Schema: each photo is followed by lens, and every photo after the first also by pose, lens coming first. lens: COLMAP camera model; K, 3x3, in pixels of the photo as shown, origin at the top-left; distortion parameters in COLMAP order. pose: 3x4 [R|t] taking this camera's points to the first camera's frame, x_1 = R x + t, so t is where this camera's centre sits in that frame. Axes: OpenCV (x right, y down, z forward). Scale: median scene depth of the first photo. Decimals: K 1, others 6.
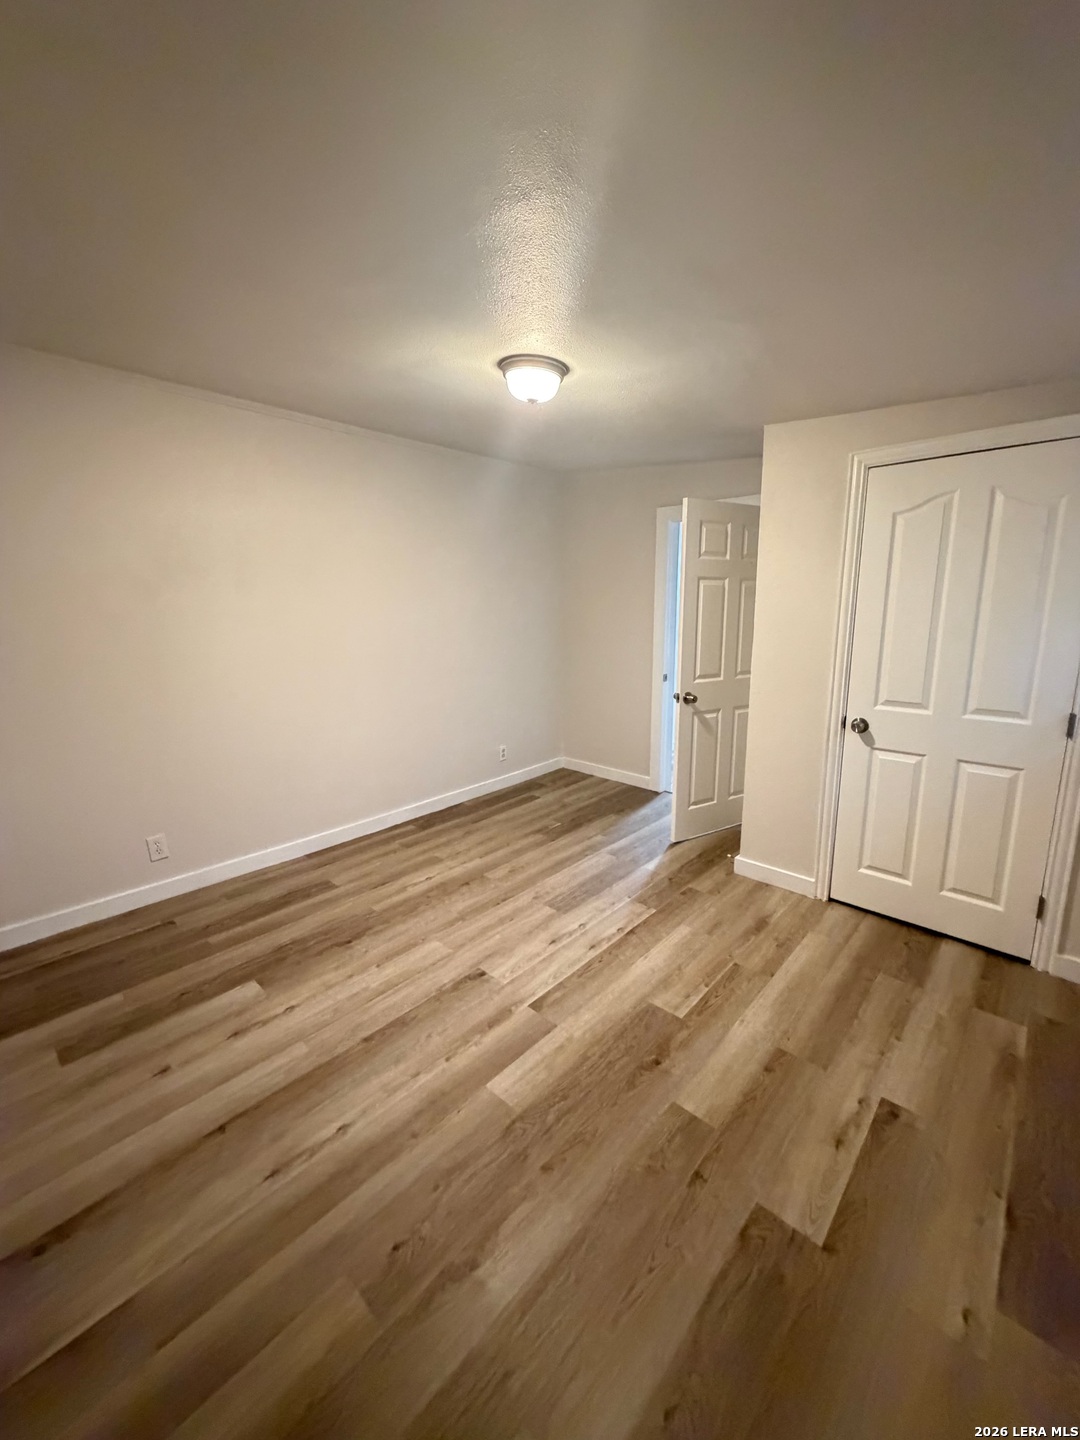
lens RADIAL K [[576.9, 0, 540.0], [0, 576.9, 720.0], [0, 0, 1]] dist [0.000197, -0.000112]
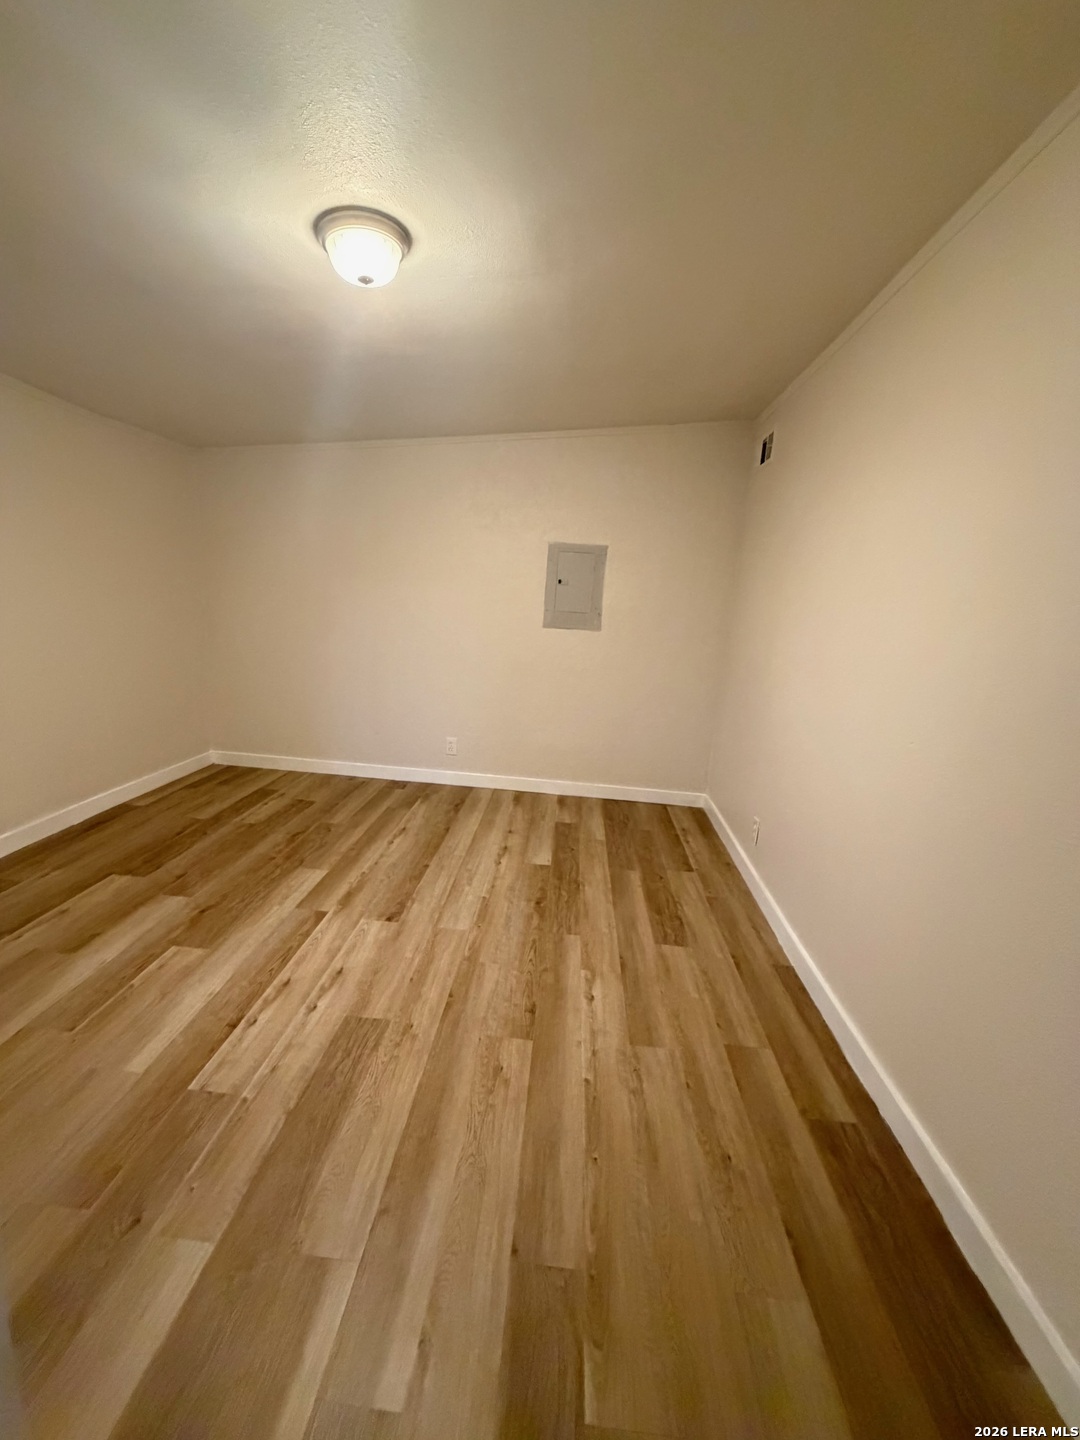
lens RADIAL K [[576.9, 0, 540.0], [0, 576.9, 720.0], [0, 0, 1]] dist [0.000197, -0.000112]
pose [[-0.779744, 0.083343, -0.620527, 0.283046], [-0.182142, 0.918039, 0.352178, -0.285003], [0.599019, 0.387632, -0.700655, 1.634515]]
